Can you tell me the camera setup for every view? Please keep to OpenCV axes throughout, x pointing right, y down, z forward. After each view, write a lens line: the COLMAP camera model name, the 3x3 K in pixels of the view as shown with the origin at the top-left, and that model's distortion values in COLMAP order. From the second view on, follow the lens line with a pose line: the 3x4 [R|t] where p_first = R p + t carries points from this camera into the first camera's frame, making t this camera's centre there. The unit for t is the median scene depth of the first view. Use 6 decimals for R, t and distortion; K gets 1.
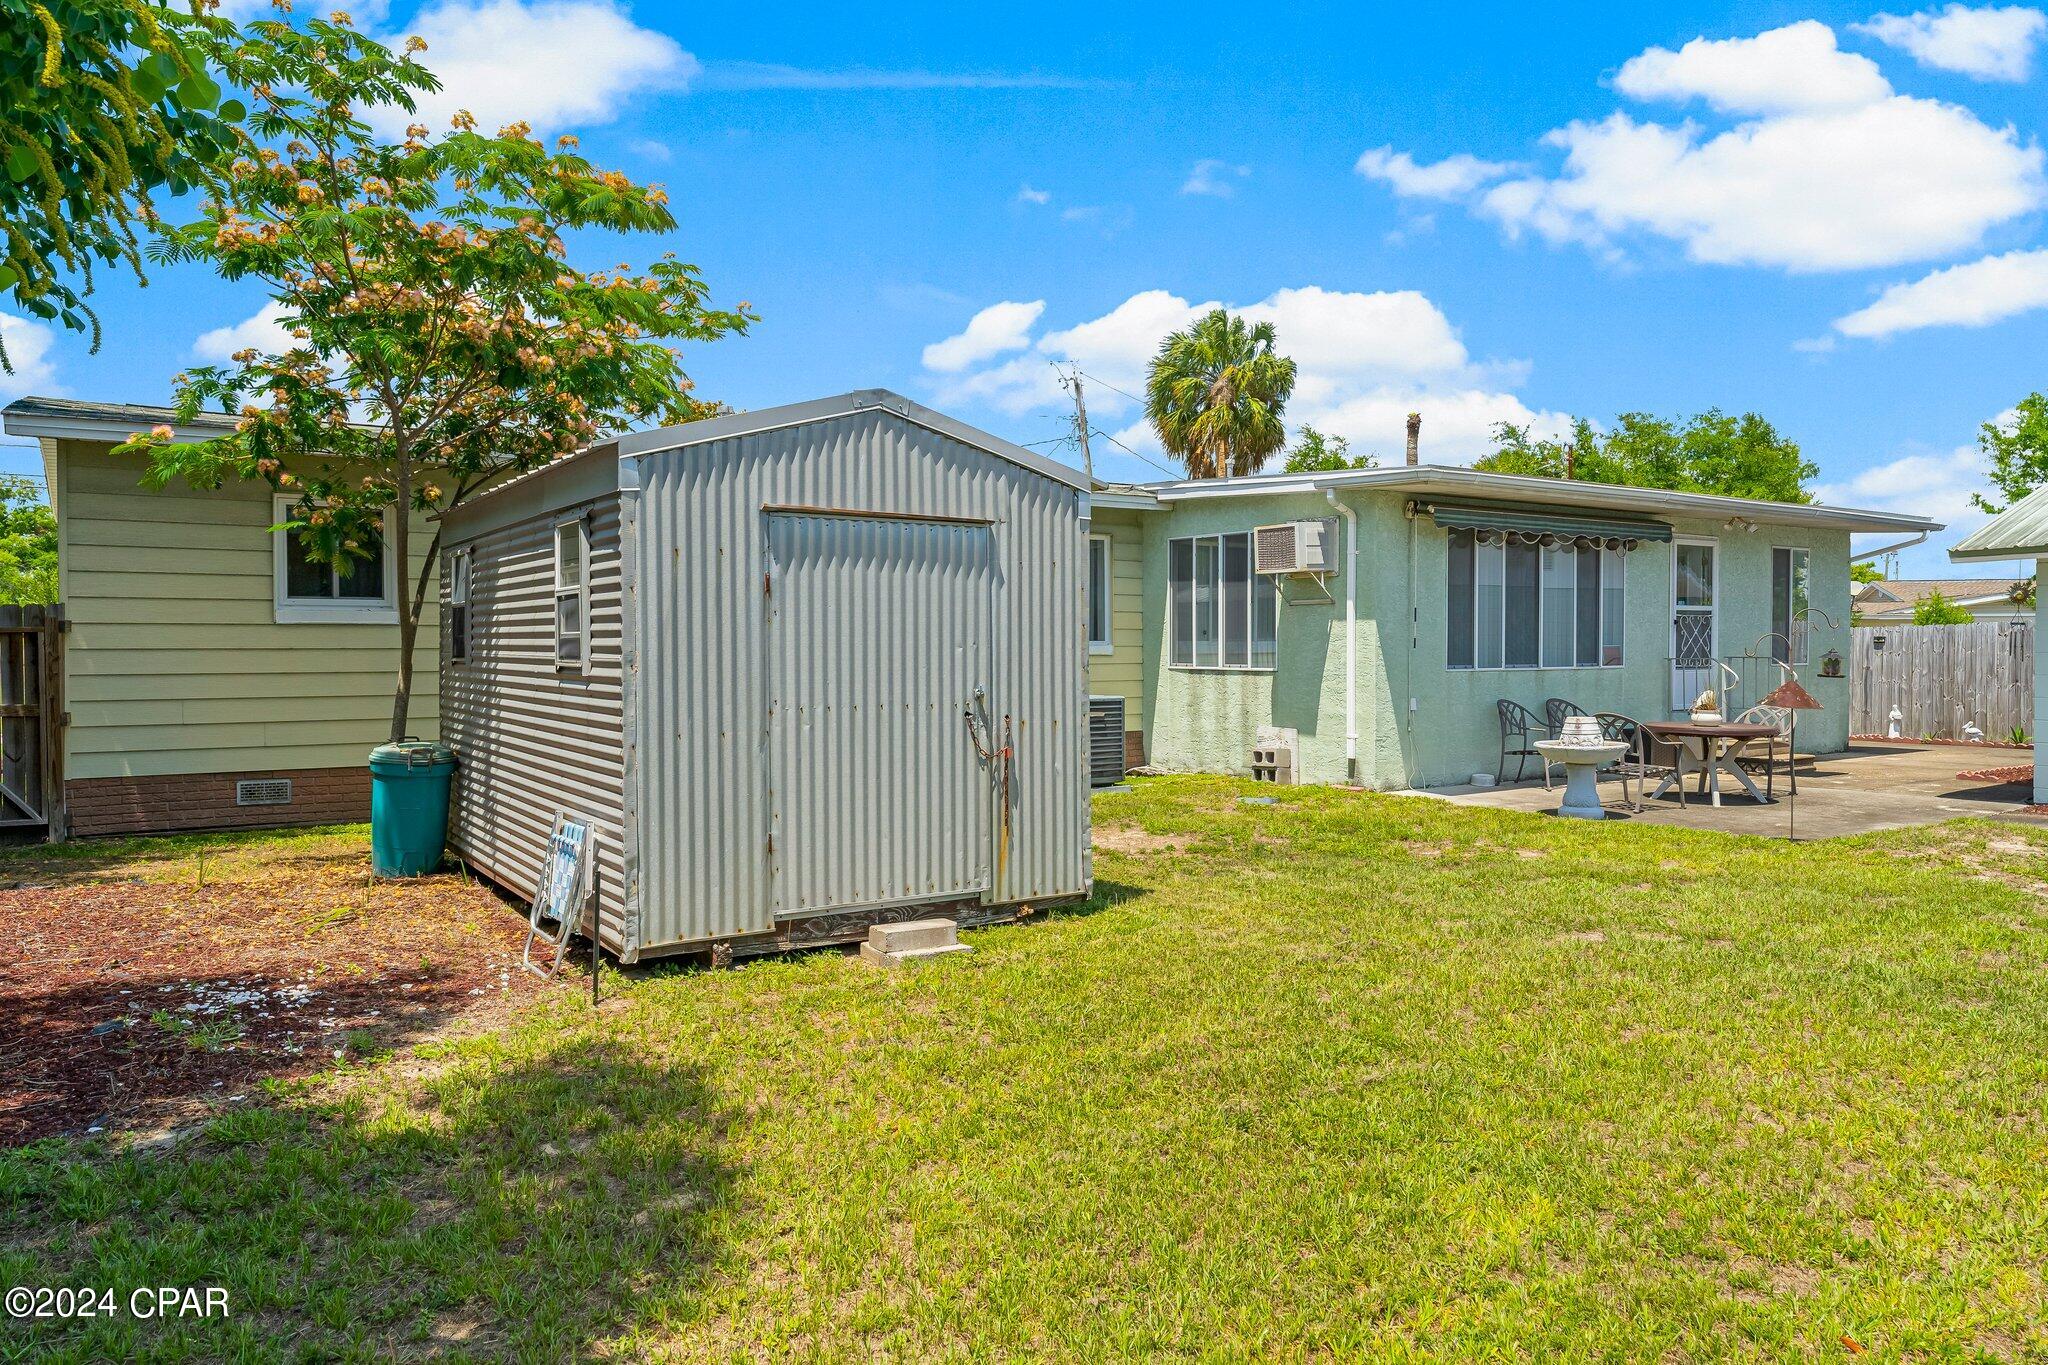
lens RADIAL K [[1392.0, 0, 1033.5], [0, 1392.0, 675.8], [0, 0, 1]] dist [0.012491, -0.000271]
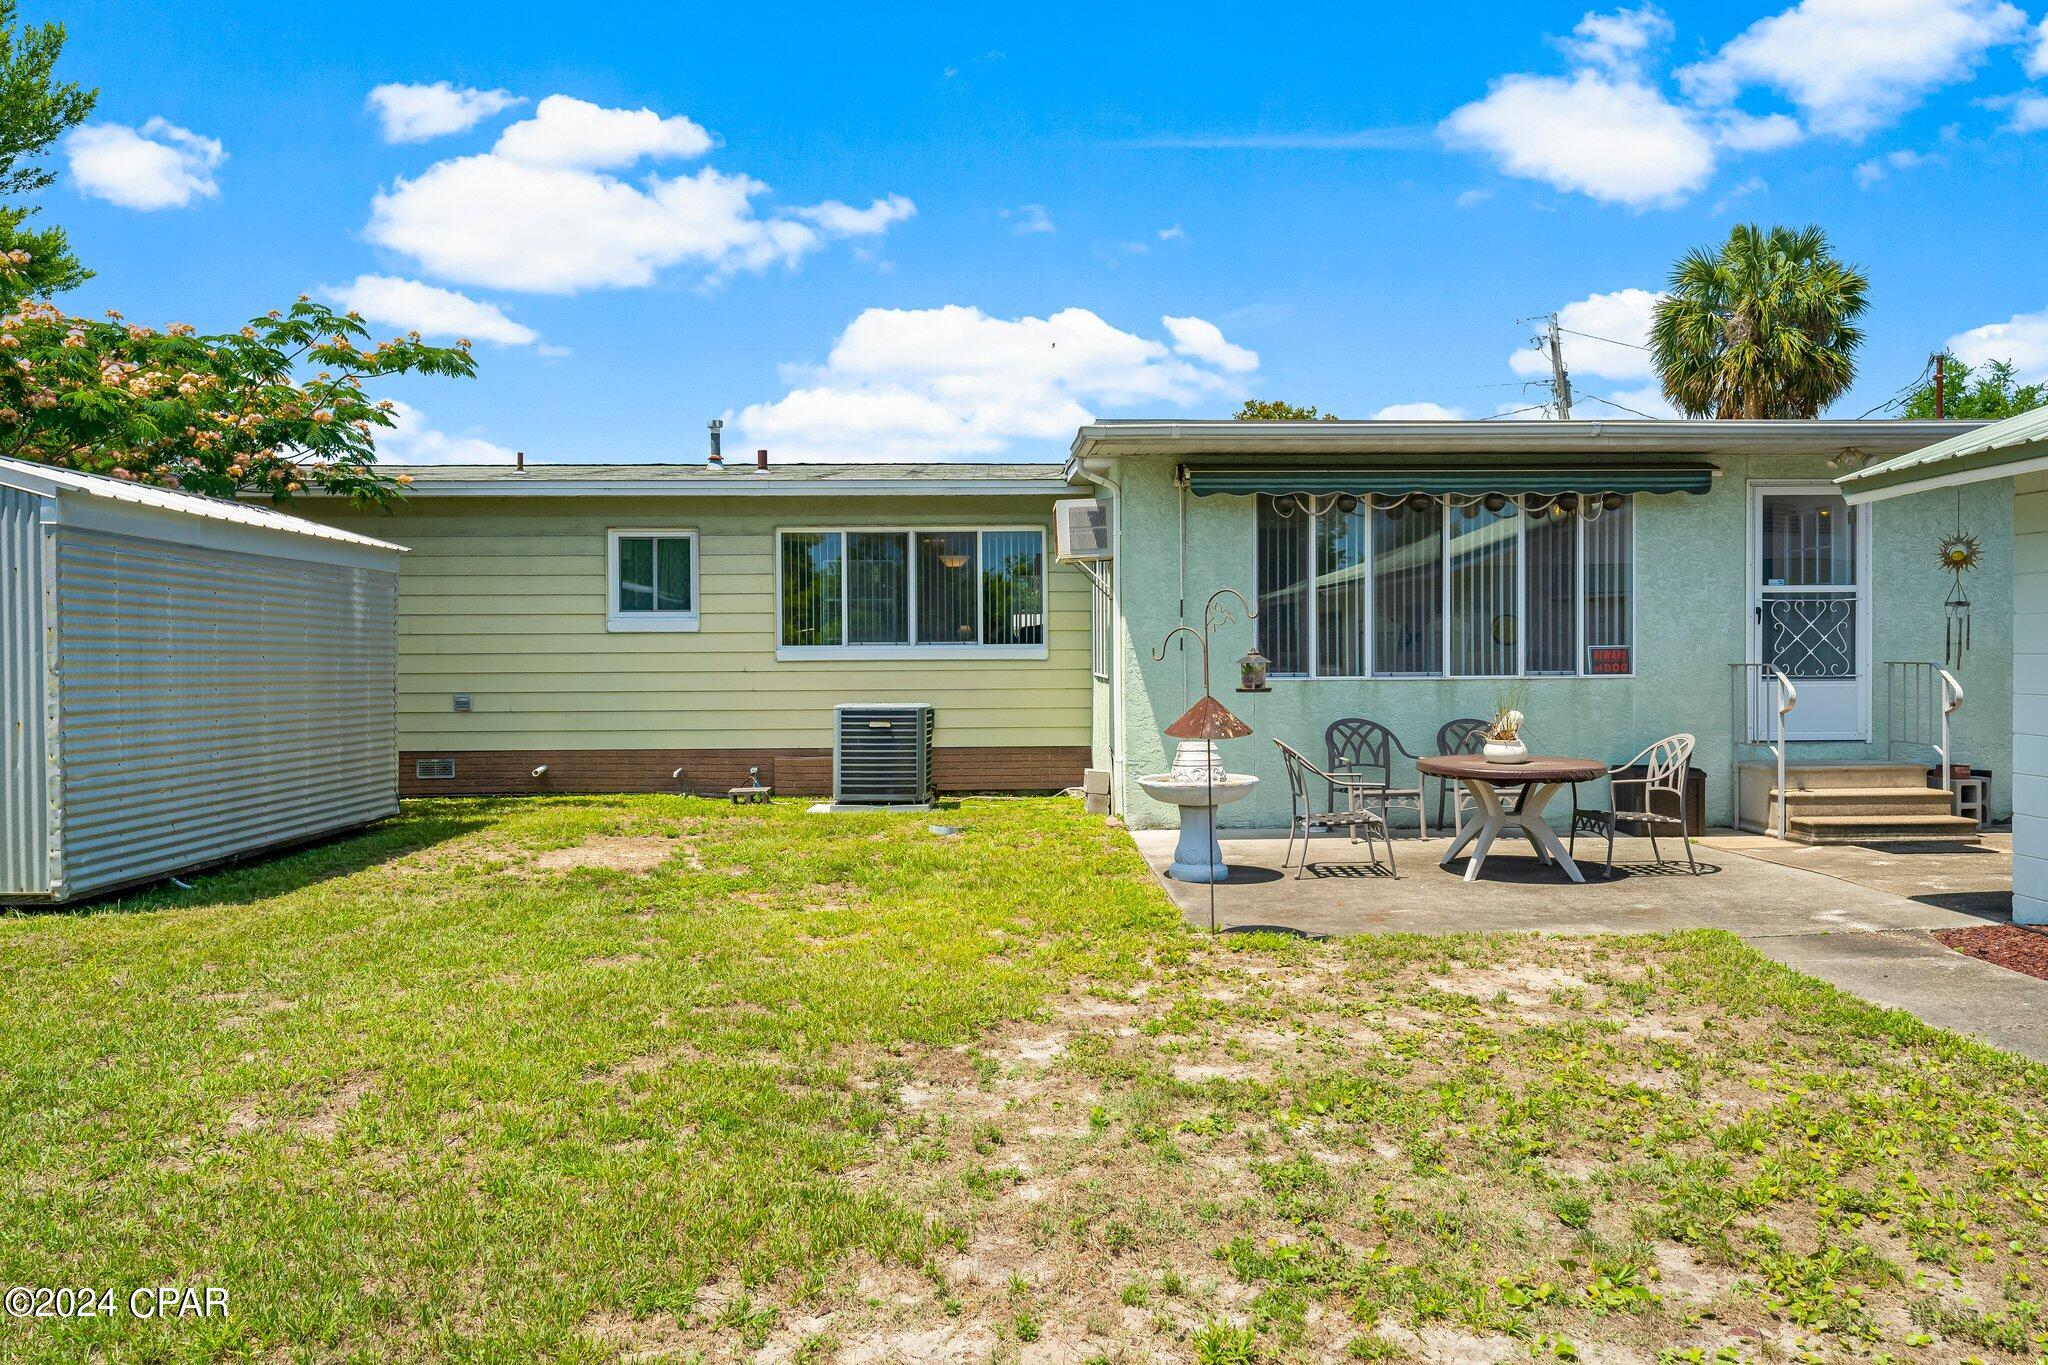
lens RADIAL K [[1392.0, 0, 1020.9], [0, 1392.0, 682.4], [0, 0, 1]] dist [0.012491, -0.000271]
pose [[0.835887, 0.008772, -0.548831, 0.560504], [-0.008098, 0.999961, 0.003649, -0.003465], [0.548842, 0.001394, 0.835925, 0.253607]]
